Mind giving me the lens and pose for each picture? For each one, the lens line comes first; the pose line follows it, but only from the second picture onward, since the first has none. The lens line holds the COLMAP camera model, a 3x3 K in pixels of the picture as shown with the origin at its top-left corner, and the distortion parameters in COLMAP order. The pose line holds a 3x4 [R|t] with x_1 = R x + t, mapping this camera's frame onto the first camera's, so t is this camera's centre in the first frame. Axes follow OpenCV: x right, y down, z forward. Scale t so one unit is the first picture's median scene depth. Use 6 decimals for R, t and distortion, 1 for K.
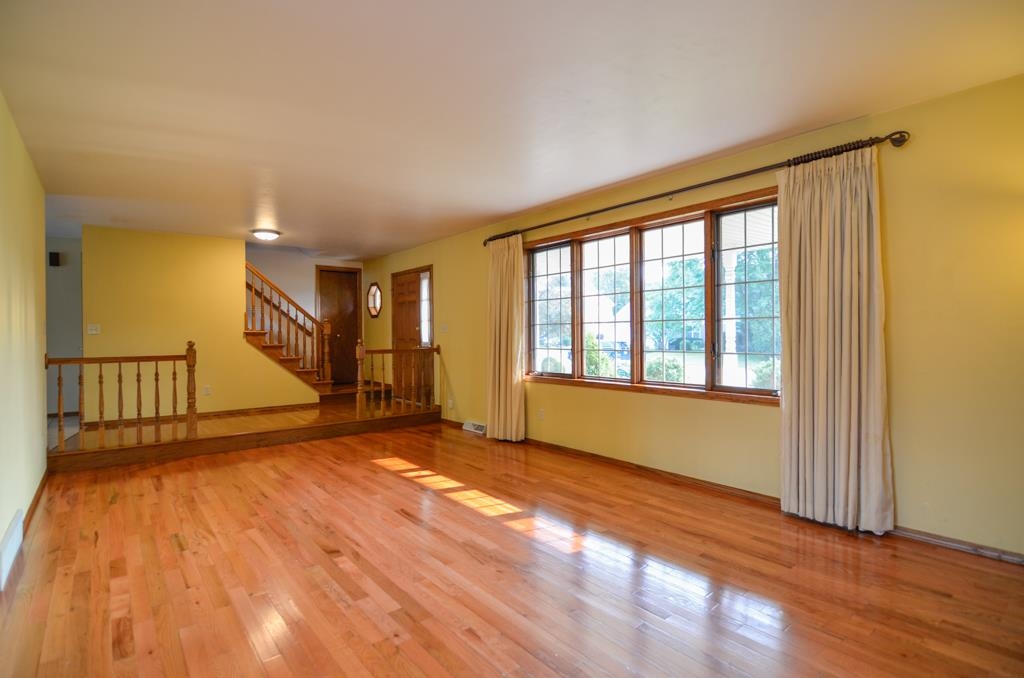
lens RADIAL K [[511.4, 0, 518.1], [0, 511.4, 343.0], [0, 0, 1]] dist [-0.016351, -0.000917]
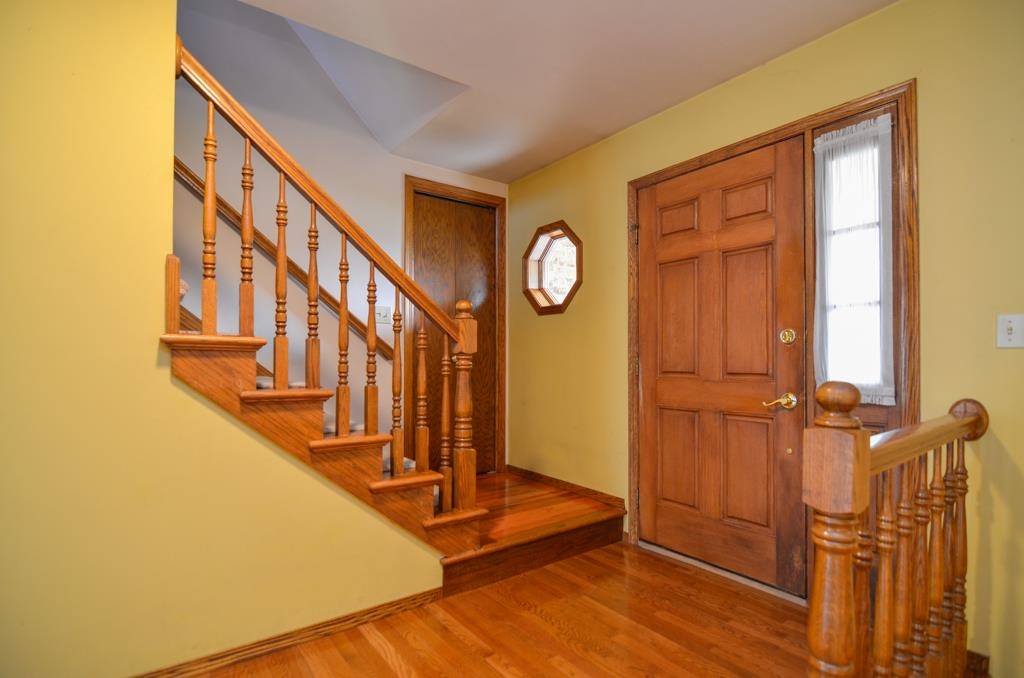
lens RADIAL K [[511.4, 0, 518.1], [0, 511.4, 343.0], [0, 0, 1]] dist [-0.016351, -0.000917]
pose [[0.999371, 0.006598, -0.034841, -0.365813], [-0.008317, 0.998743, -0.049434, -0.009138], [0.034471, 0.049693, 0.998170, 0.767102]]
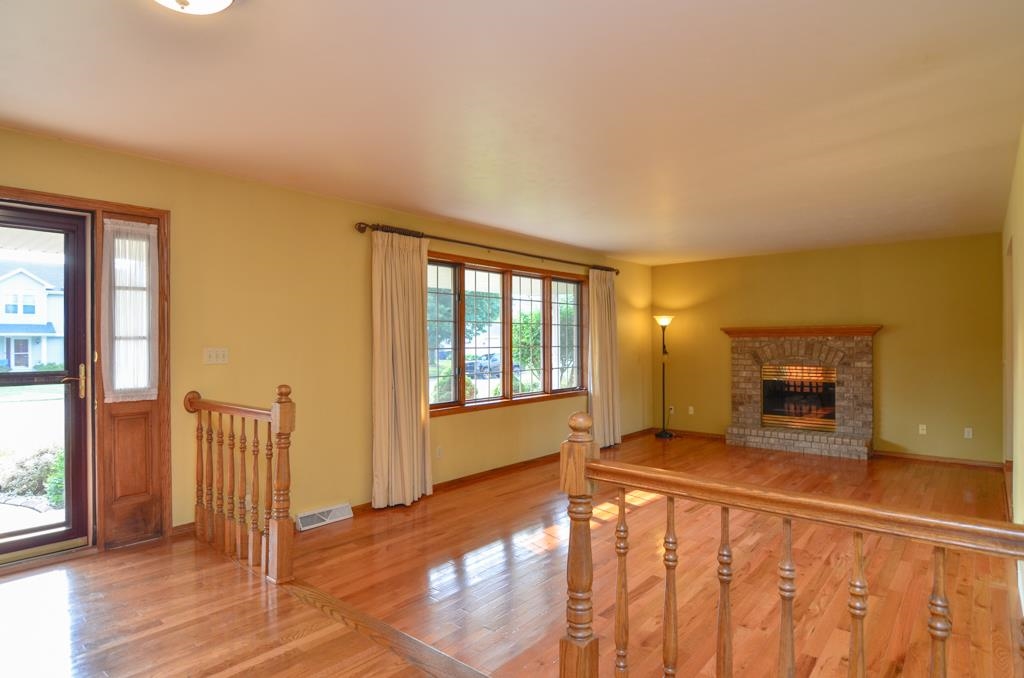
lens RADIAL K [[556.2, 0, 516.3], [0, 556.2, 340.4], [0, 0, 1]] dist [-0.016293, -0.000949]
pose [[-0.179460, 0.005732, 0.983749, -0.715181], [0.017208, 0.999848, -0.002687, -0.036651], [-0.983615, 0.016446, -0.179531, 0.811274]]
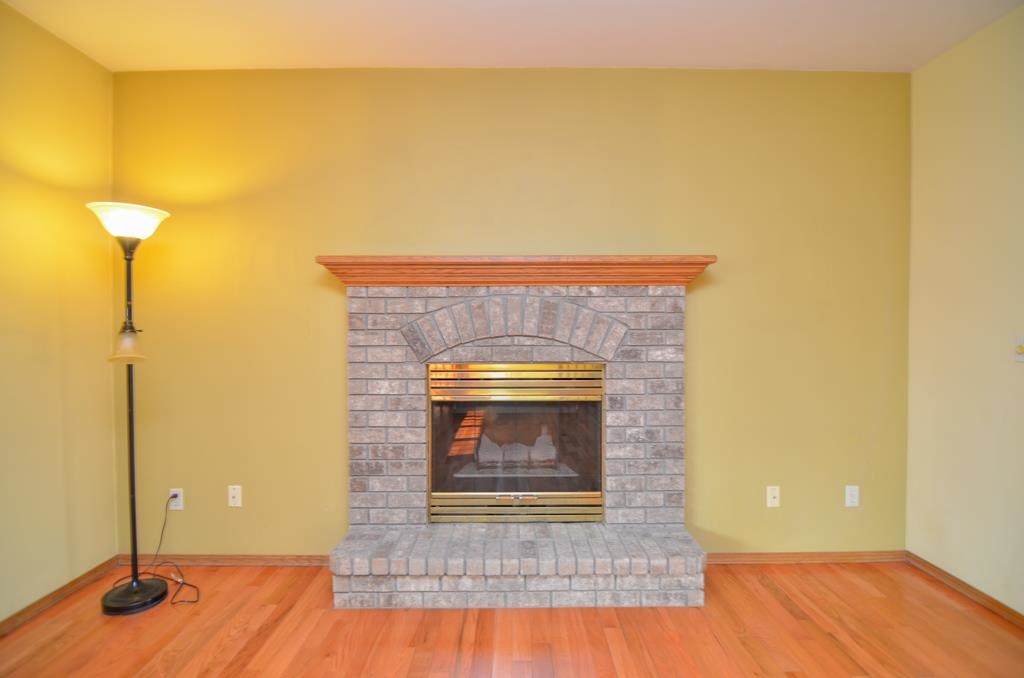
lens RADIAL K [[492.4, 0, 505.0], [0, 492.4, 332.8], [0, 0, 1]] dist [-0.018717, -0.001064]
pose [[-0.767442, 0.002165, 0.641114, -0.023647], [0.011676, 0.999876, 0.010600, -0.007916], [-0.641012, 0.015621, -0.767372, 0.394335]]
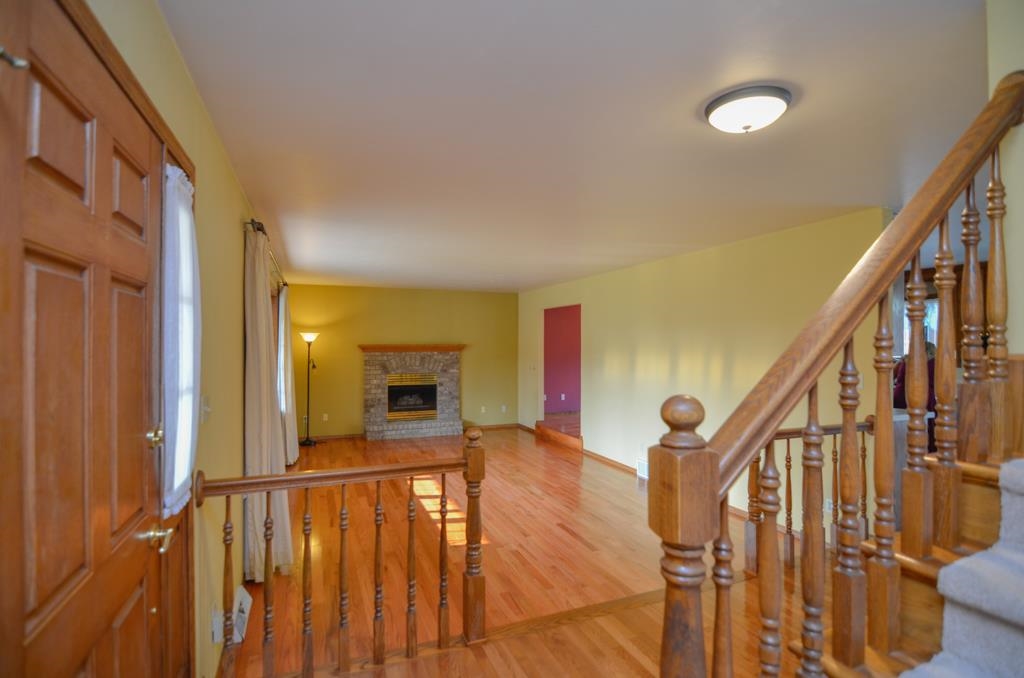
lens RADIAL K [[500.4, 0, 510.4], [0, 500.4, 335.5], [0, 0, 1]] dist [0.001659, -0.000161]
pose [[-0.955599, 0.005925, 0.294610, -0.404136], [0.004976, 0.999980, -0.003969, -0.072041], [-0.294628, -0.002326, -0.955609, 1.238201]]
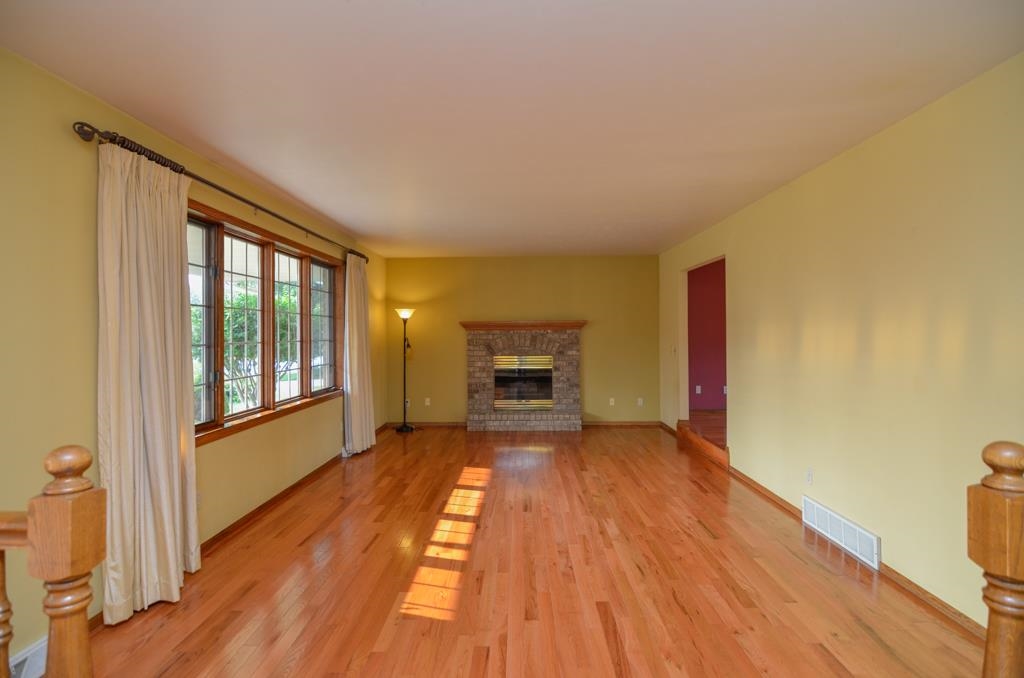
lens RADIAL K [[492.4, 0, 505.0], [0, 492.4, 332.8], [0, 0, 1]] dist [-0.018717, -0.001064]
pose [[-0.754236, 0.009012, 0.656542, -0.459960], [0.018053, 0.999812, 0.007016, -0.039277], [-0.656355, 0.017144, -0.754257, 0.929993]]
